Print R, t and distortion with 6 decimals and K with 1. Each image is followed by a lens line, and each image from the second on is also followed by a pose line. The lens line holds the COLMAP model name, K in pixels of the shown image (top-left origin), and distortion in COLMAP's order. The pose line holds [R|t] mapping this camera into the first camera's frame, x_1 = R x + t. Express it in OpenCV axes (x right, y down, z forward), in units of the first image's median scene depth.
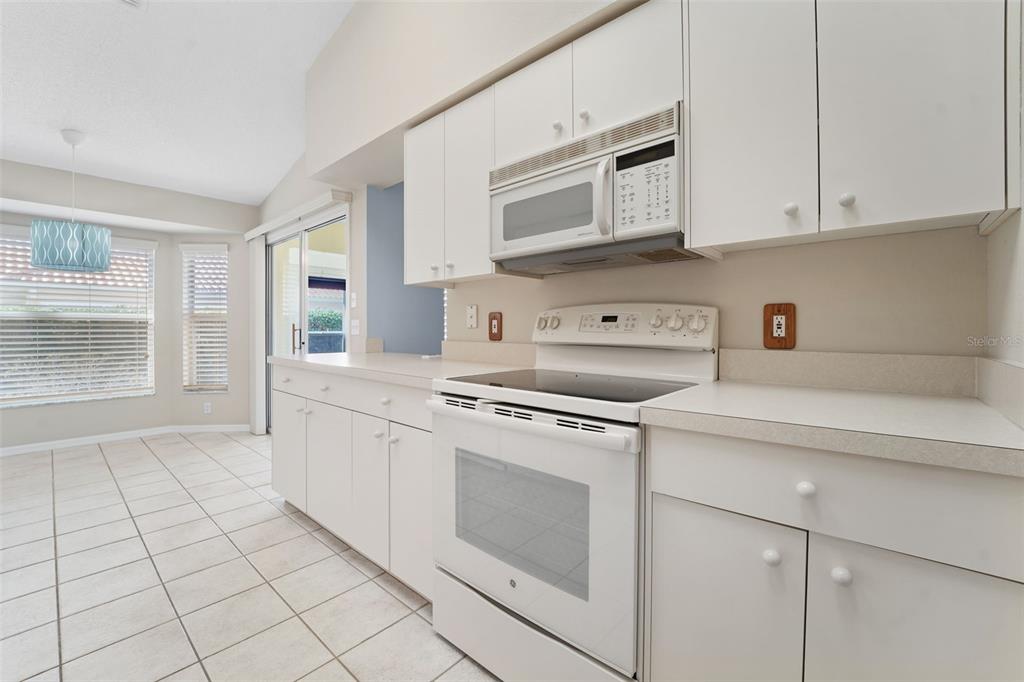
lens RADIAL K [[422.6, 0, 517.4], [0, 422.6, 333.7], [0, 0, 1]] dist [-0.034365, 0.000024]
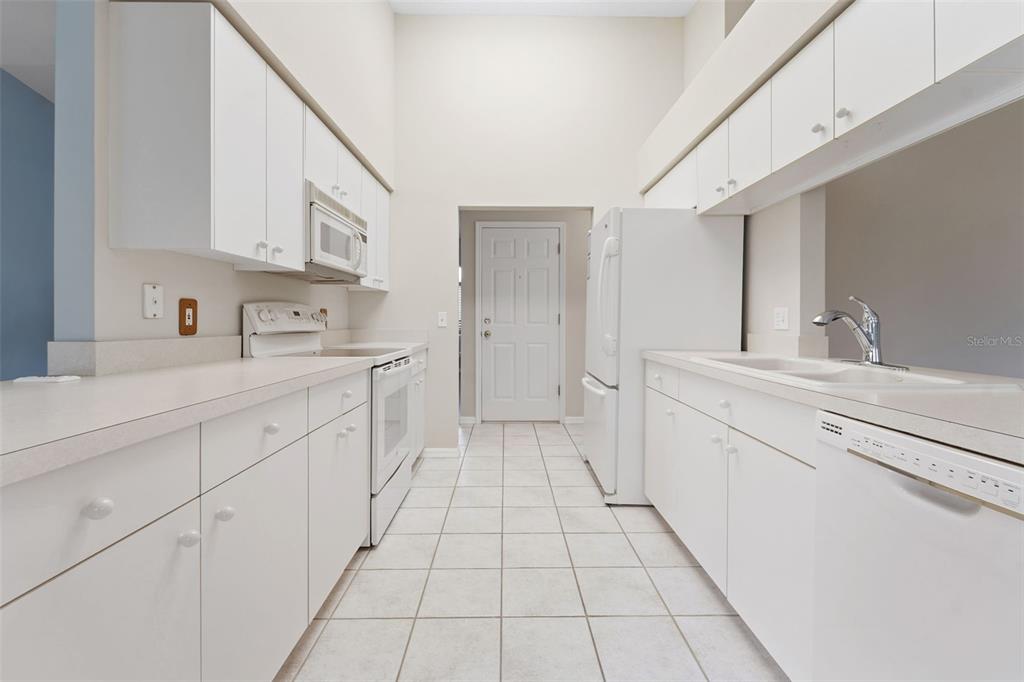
lens RADIAL K [[427.4, 0, 514.6], [0, 427.4, 322.9], [0, 0, 1]] dist [-0.007552, 0.000009]
pose [[-0.671733, -0.009164, 0.740737, -0.902798], [-0.001127, 0.999935, 0.011349, -0.013136], [-0.740793, 0.006788, -0.671699, 0.947160]]
